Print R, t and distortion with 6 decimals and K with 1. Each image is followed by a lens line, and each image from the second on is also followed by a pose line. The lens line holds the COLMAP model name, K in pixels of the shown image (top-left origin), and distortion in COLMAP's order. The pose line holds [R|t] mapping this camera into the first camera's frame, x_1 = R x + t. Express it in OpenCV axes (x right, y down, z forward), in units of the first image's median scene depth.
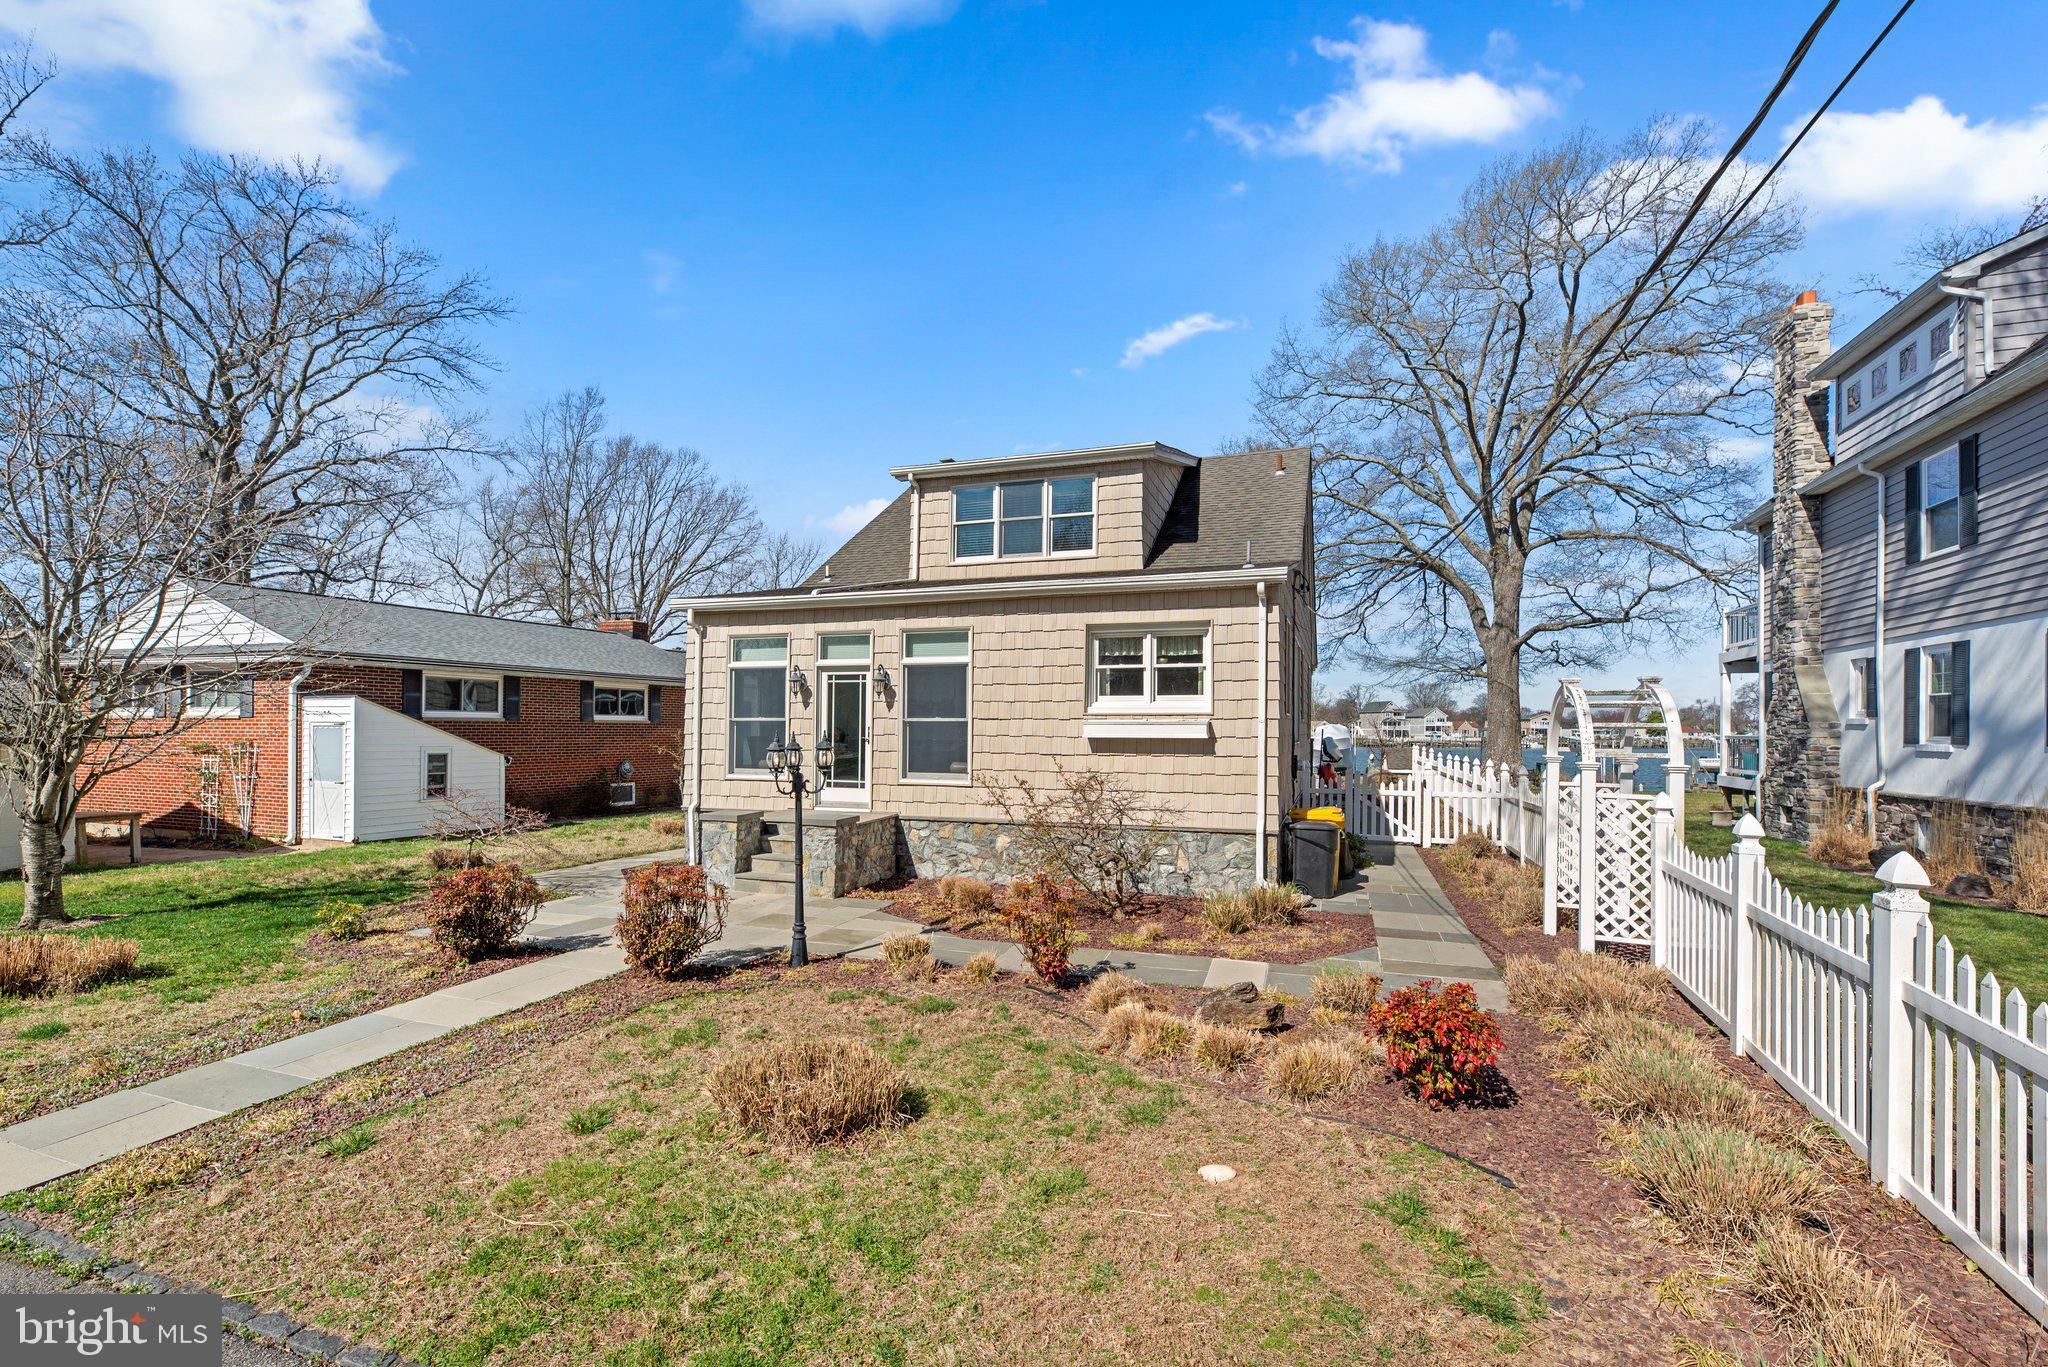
lens RADIAL K [[905.6, 0, 1020.6], [0, 905.6, 728.3], [0, 0, 1]] dist [0.001021, -0.000495]
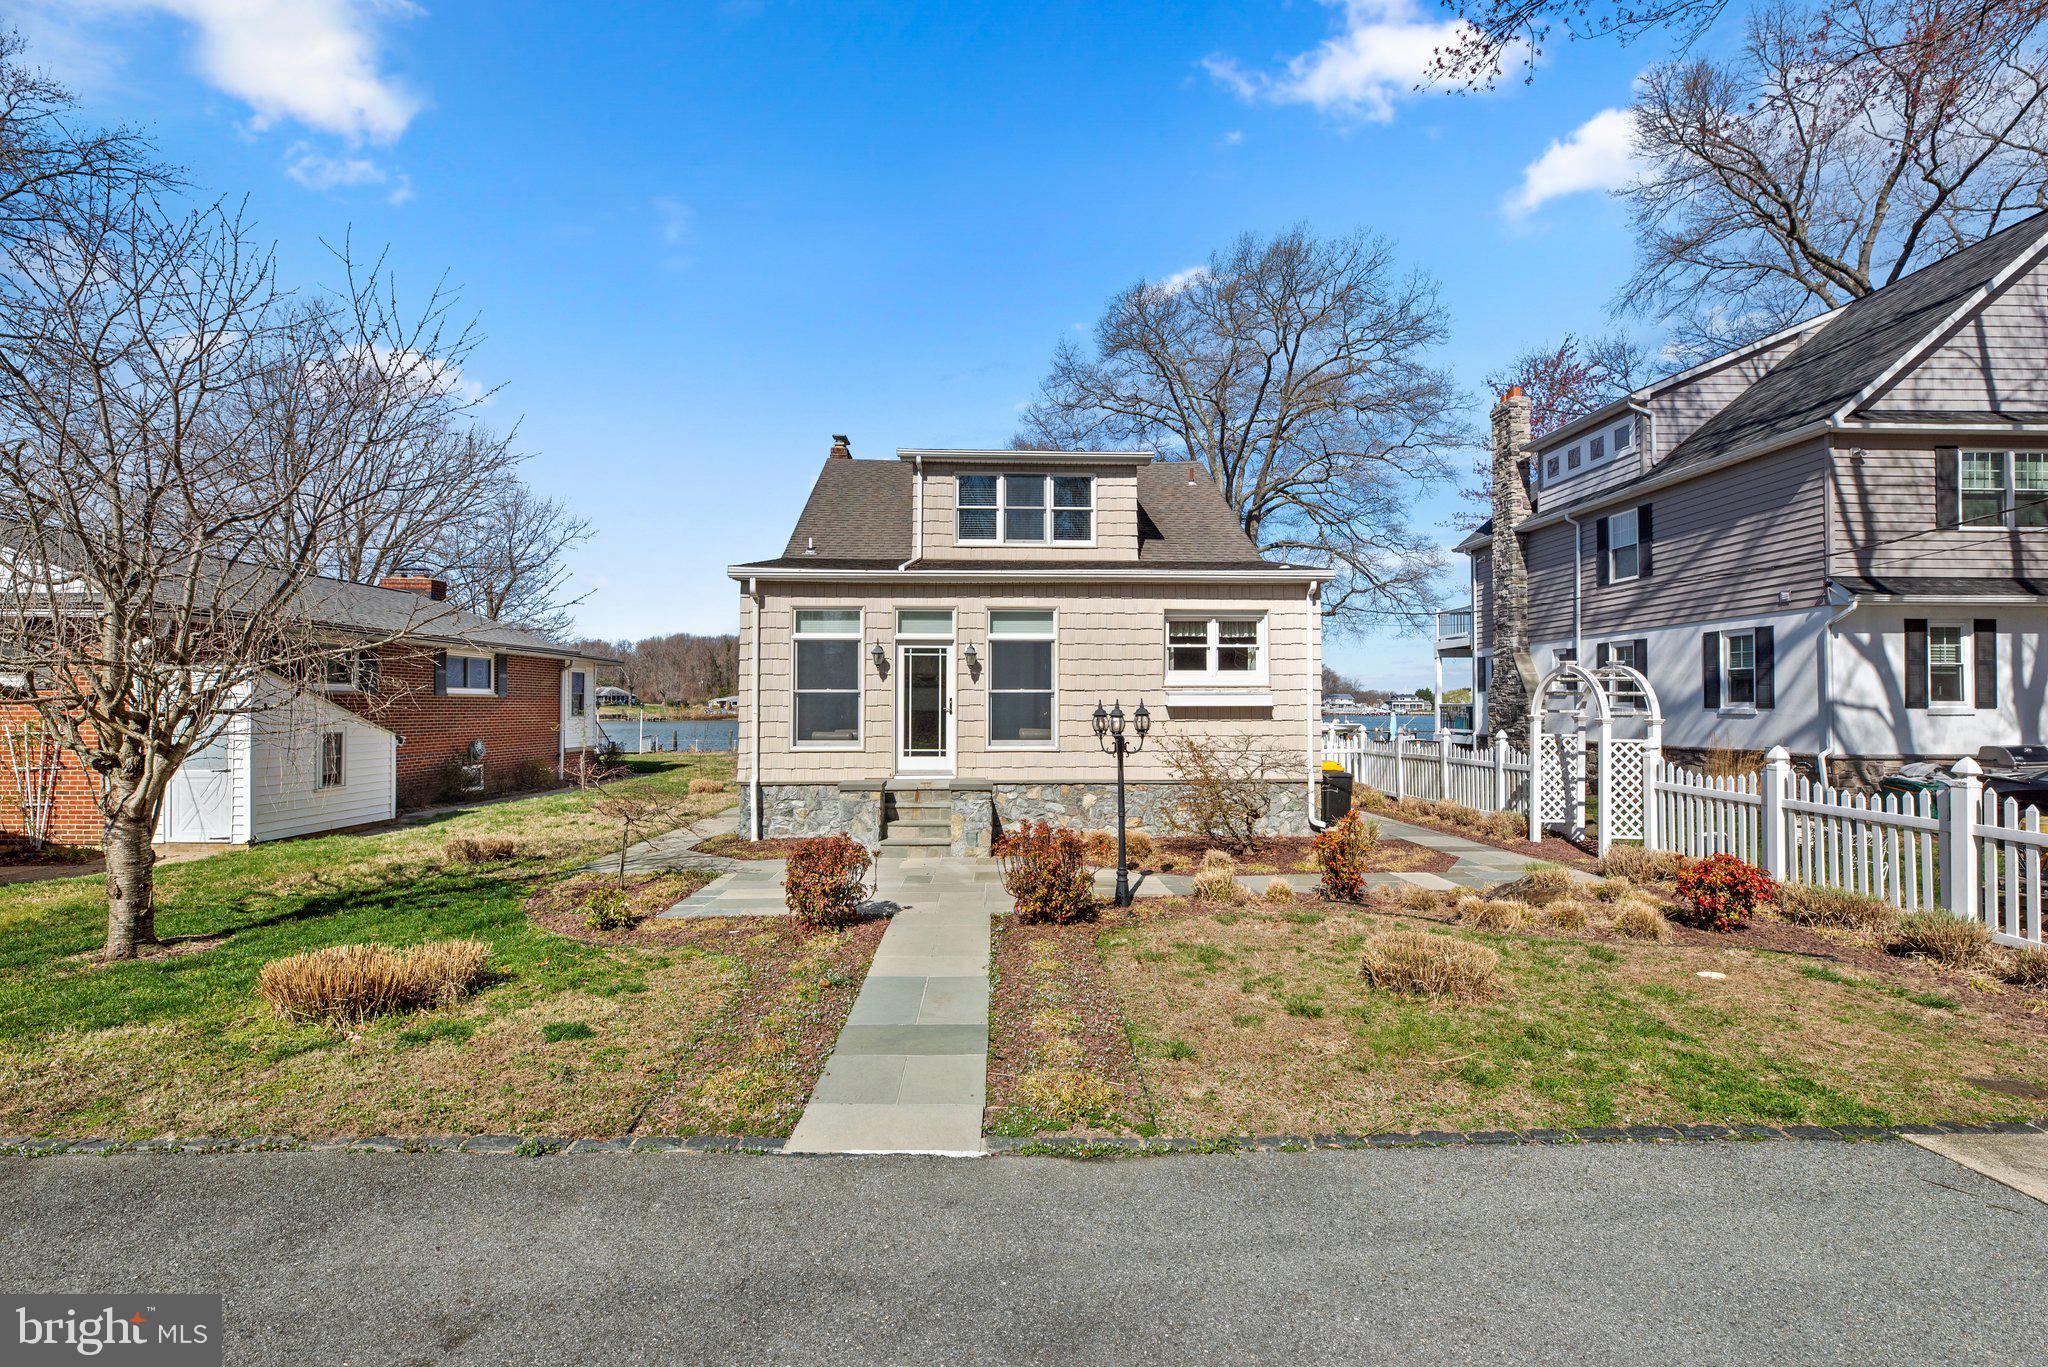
lens RADIAL K [[897.2, 0, 1021.0], [0, 897.2, 691.6], [0, 0, 1]] dist [-0.001464, -0.000944]
pose [[0.928468, -0.000294, 0.371412, -0.474319], [0.005083, 0.999916, -0.011914, 0.003855], [-0.371377, 0.012949, 0.928392, -0.001719]]
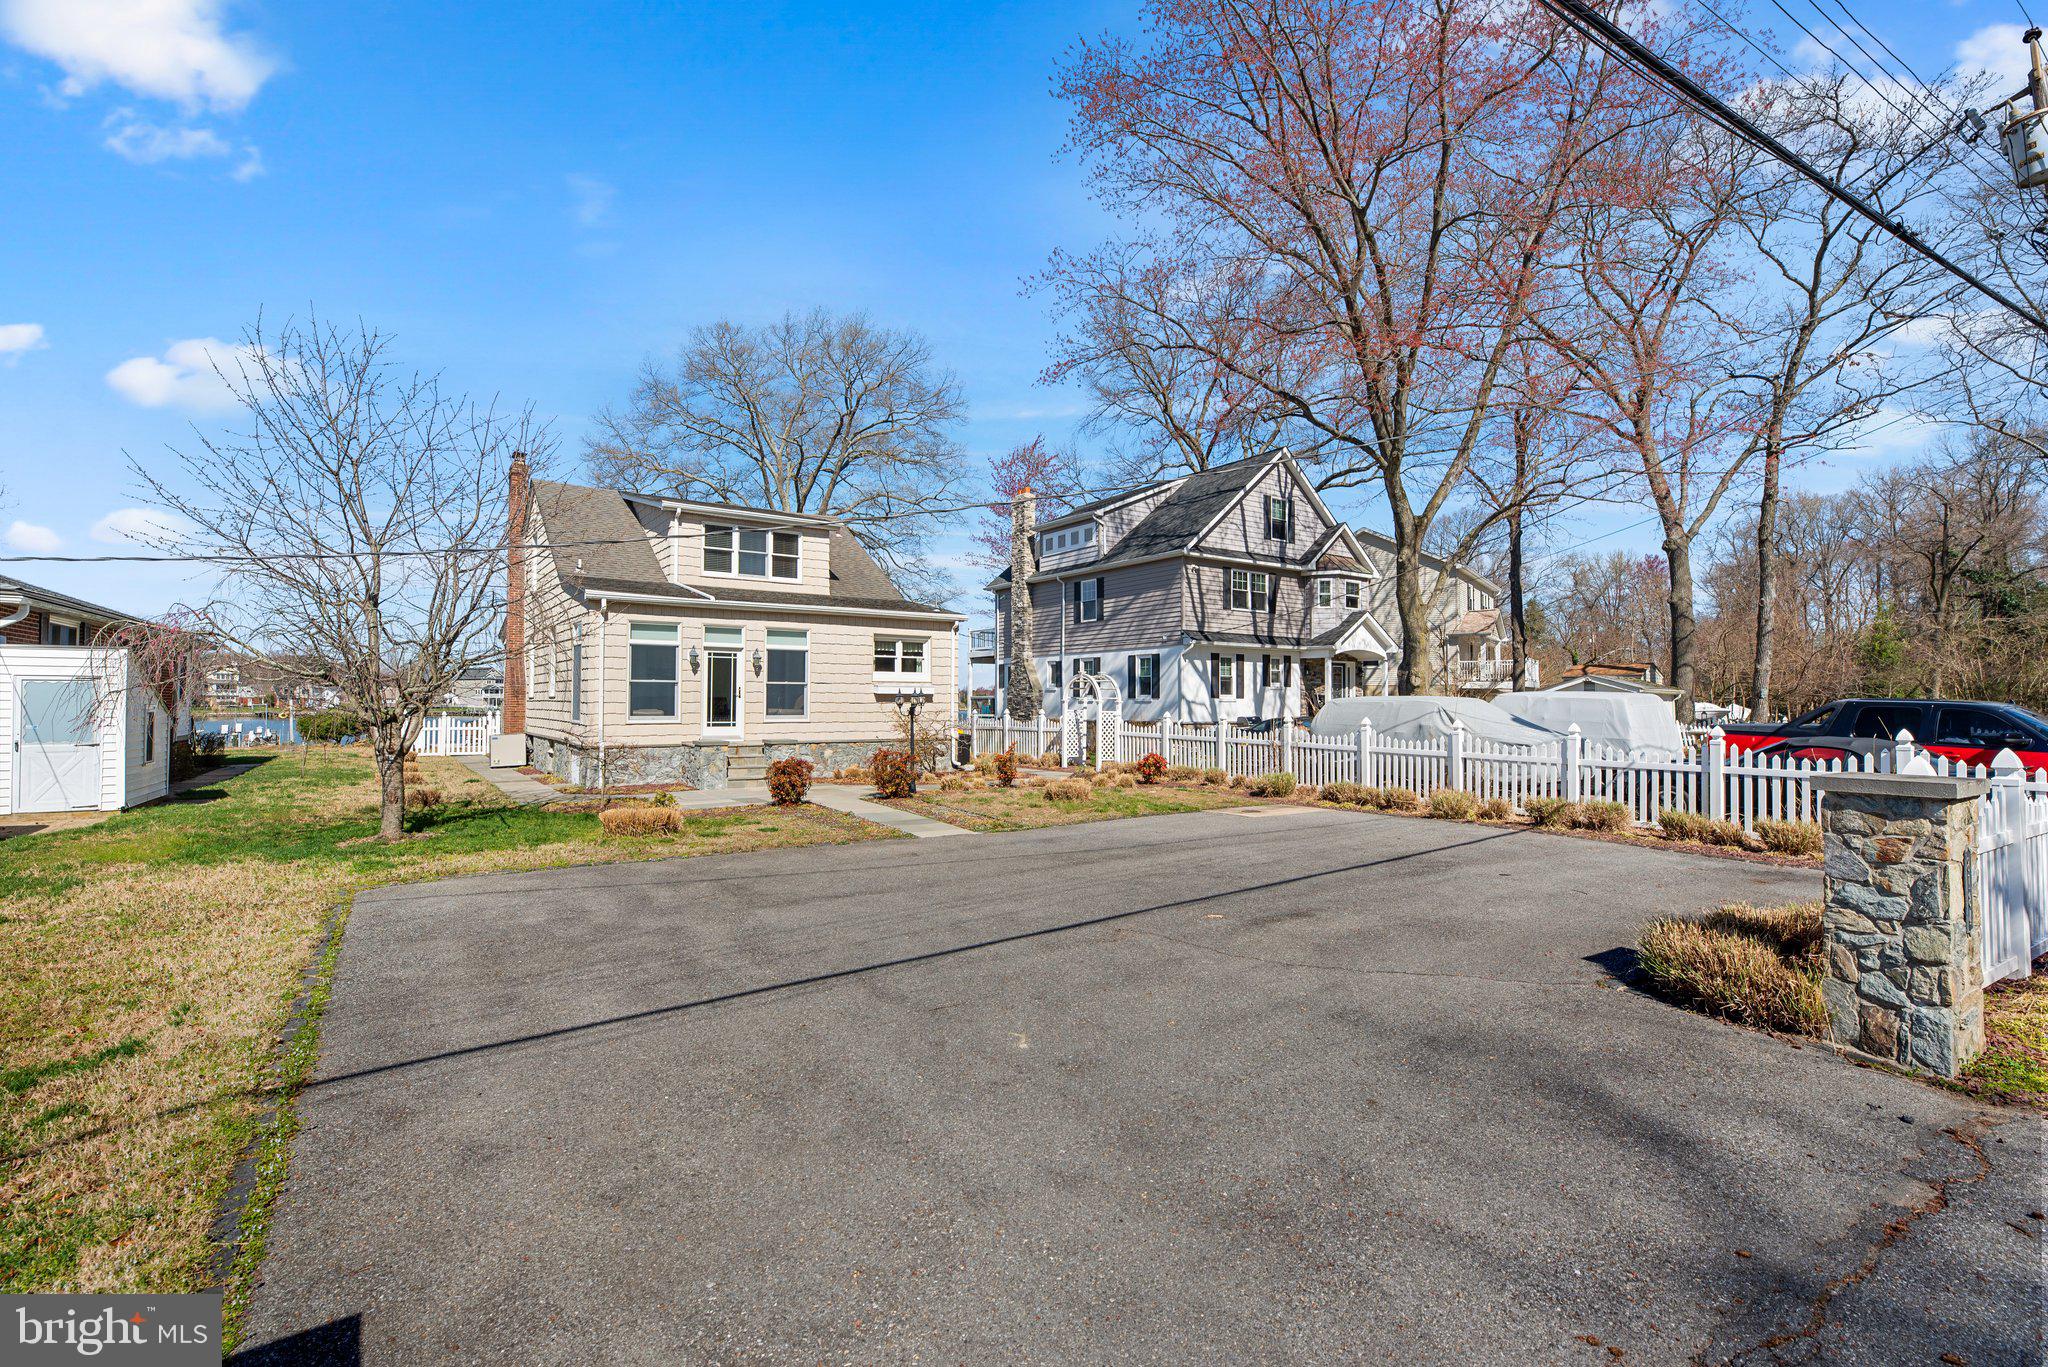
lens RADIAL K [[919.9, 0, 1025.8], [0, 919.9, 693.6], [0, 0, 1]] dist [-0.000219, -0.000187]
pose [[0.579752, 0.003704, 0.814785, -1.167572], [-0.000939, 0.999992, -0.003878, 0.015405], [-0.814793, 0.001483, 0.579751, -0.326045]]
